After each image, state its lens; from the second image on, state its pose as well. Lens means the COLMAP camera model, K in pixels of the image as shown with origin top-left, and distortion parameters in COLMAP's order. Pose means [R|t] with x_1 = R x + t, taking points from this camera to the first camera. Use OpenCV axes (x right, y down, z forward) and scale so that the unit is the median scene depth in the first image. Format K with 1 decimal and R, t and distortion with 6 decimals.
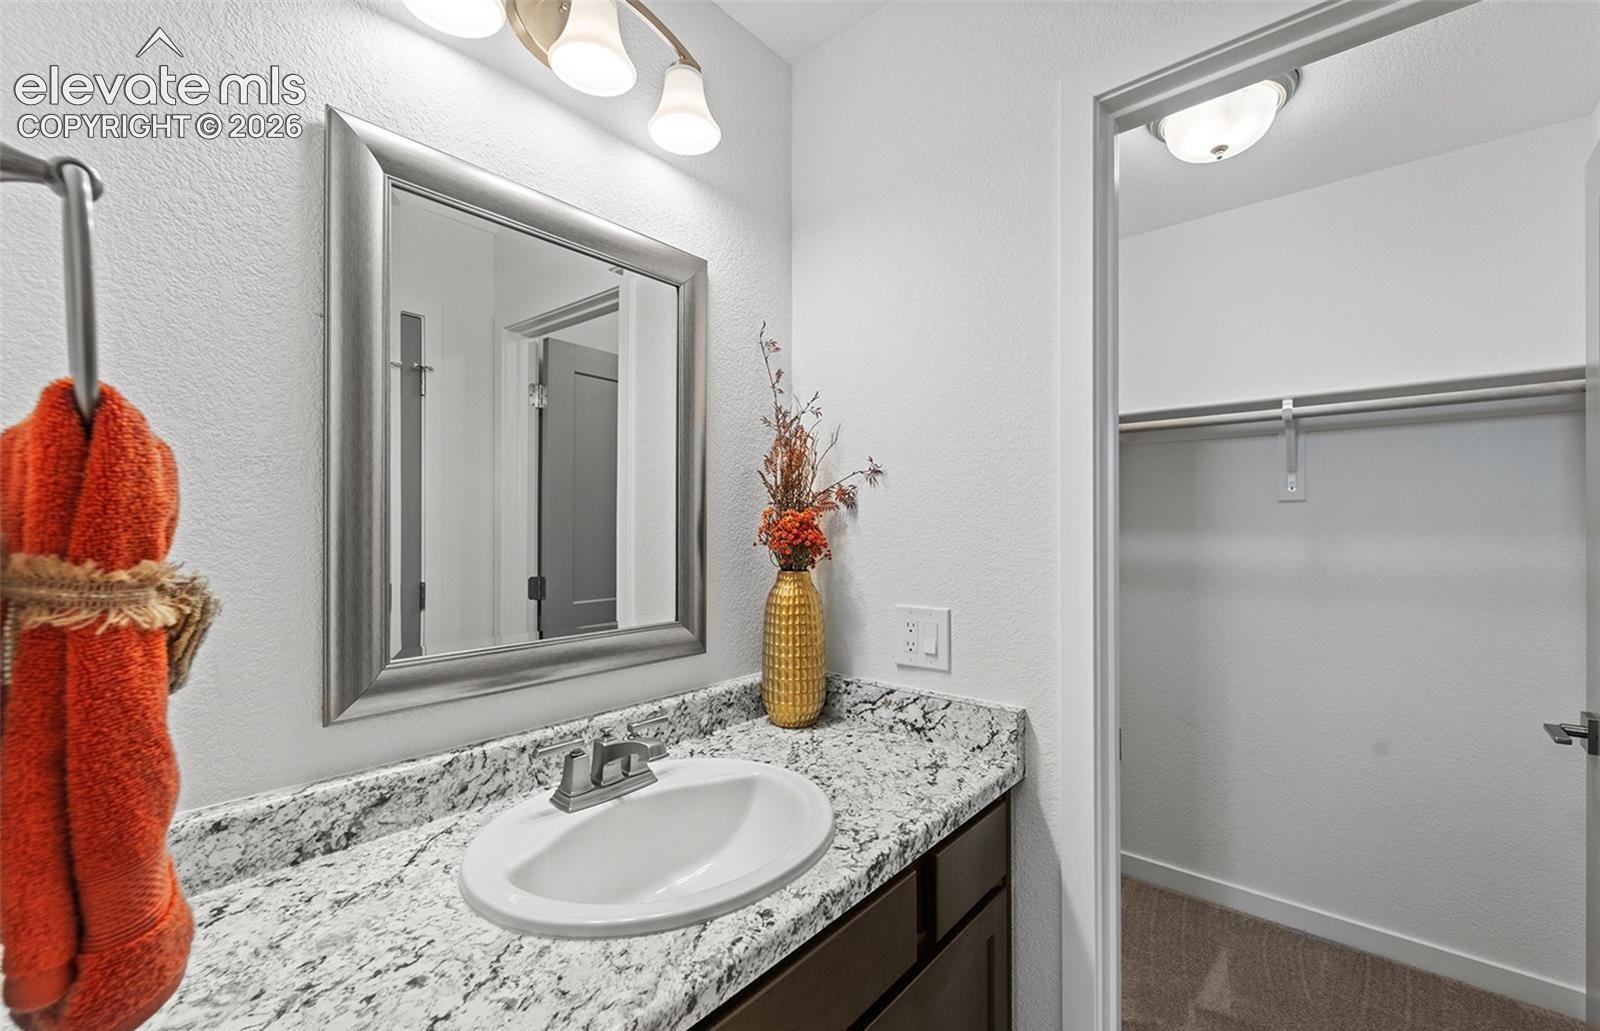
lens RADIAL K [[661.4, 0, 804.4], [0, 661.4, 519.4], [0, 0, 1]] dist [-0.002746, -0.001032]
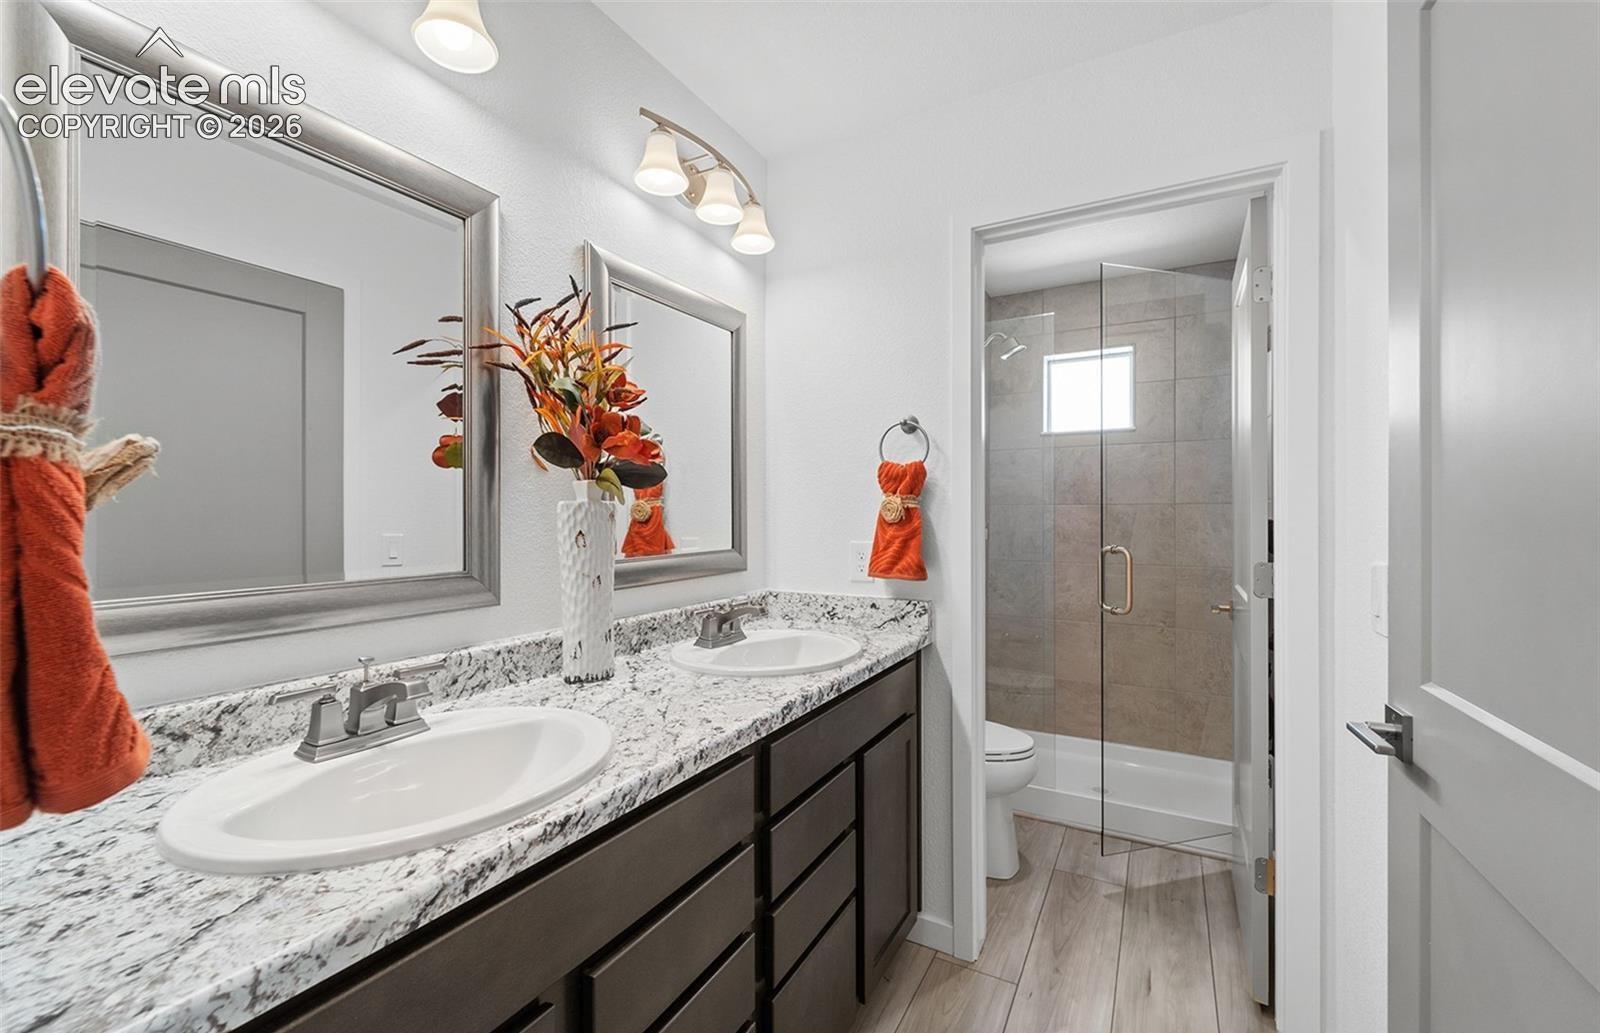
lens RADIAL K [[662.4, 0, 808.6], [0, 662.4, 503.2], [0, 0, 1]] dist [0.005326, -0.003265]
pose [[0.978404, 0.000490, 0.206701, -0.124278], [0.000711, 0.999983, -0.005737, 0.081412], [-0.206700, 0.005760, 0.978387, -0.356901]]
